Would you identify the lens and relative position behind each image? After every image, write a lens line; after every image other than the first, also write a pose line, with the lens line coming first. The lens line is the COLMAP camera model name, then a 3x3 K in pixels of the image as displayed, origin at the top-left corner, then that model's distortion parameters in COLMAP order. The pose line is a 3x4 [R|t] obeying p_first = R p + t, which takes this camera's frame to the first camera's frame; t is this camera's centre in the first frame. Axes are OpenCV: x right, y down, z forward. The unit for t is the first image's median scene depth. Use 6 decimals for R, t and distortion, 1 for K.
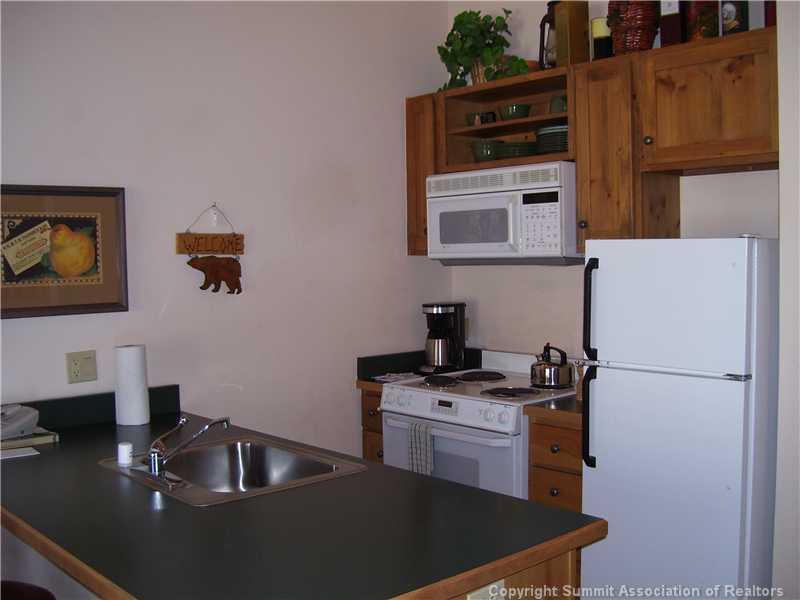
lens RADIAL K [[873.8, 0, 402.5], [0, 873.8, 298.5], [0, 0, 1]] dist [-0.134459, 0.000000]
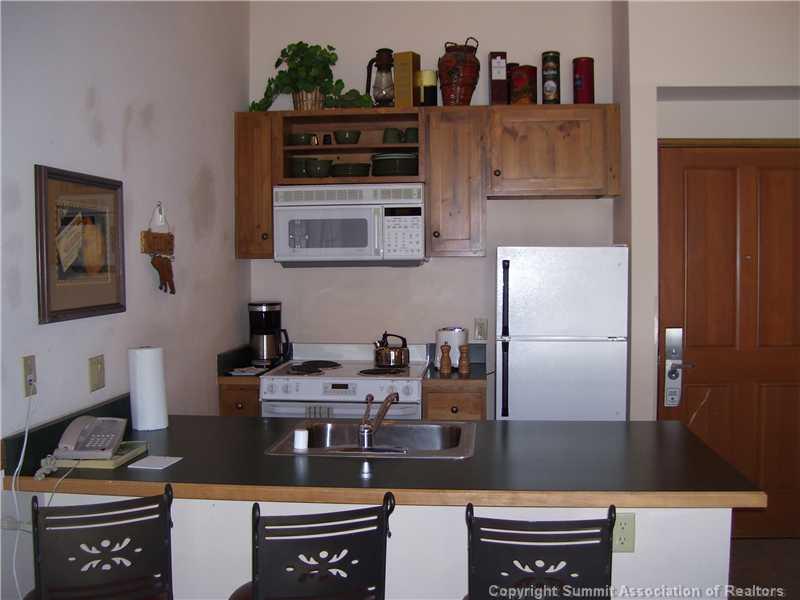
lens RADIAL K [[873.8, 0, 400.0], [0, 873.8, 298.0], [0, 0, 1]] dist [-0.134459, 0.000000]
pose [[0.746971, -0.018353, 0.664603, -0.659708], [0.028093, 0.999597, -0.003971, 0.010834], [-0.664262, 0.021636, 0.747186, 0.082754]]
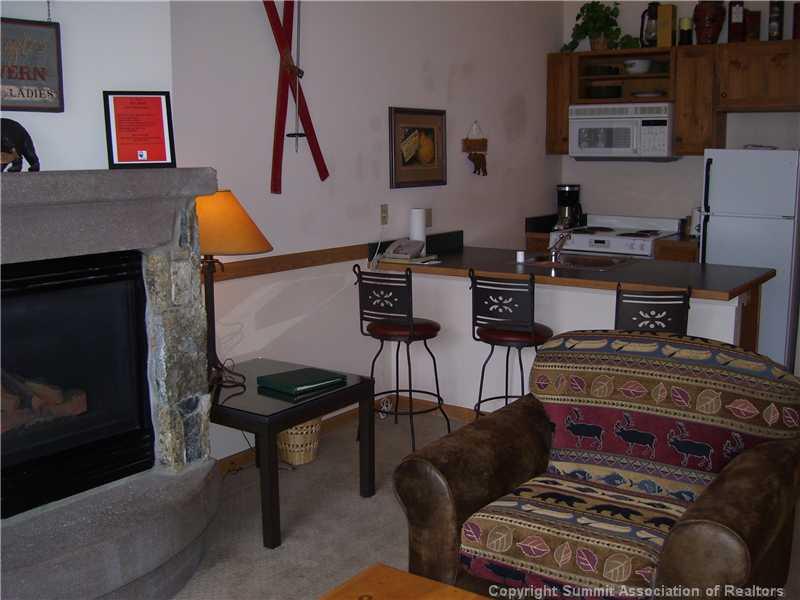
lens RADIAL K [[873.8, 0, 402.7], [0, 873.8, 300.7], [0, 0, 1]] dist [-0.134459, 0.000000]
pose [[0.976885, -0.025236, 0.212272, -0.700360], [0.000849, 0.993457, 0.114201, 0.040693], [-0.213766, -0.111381, 0.970515, -0.594101]]
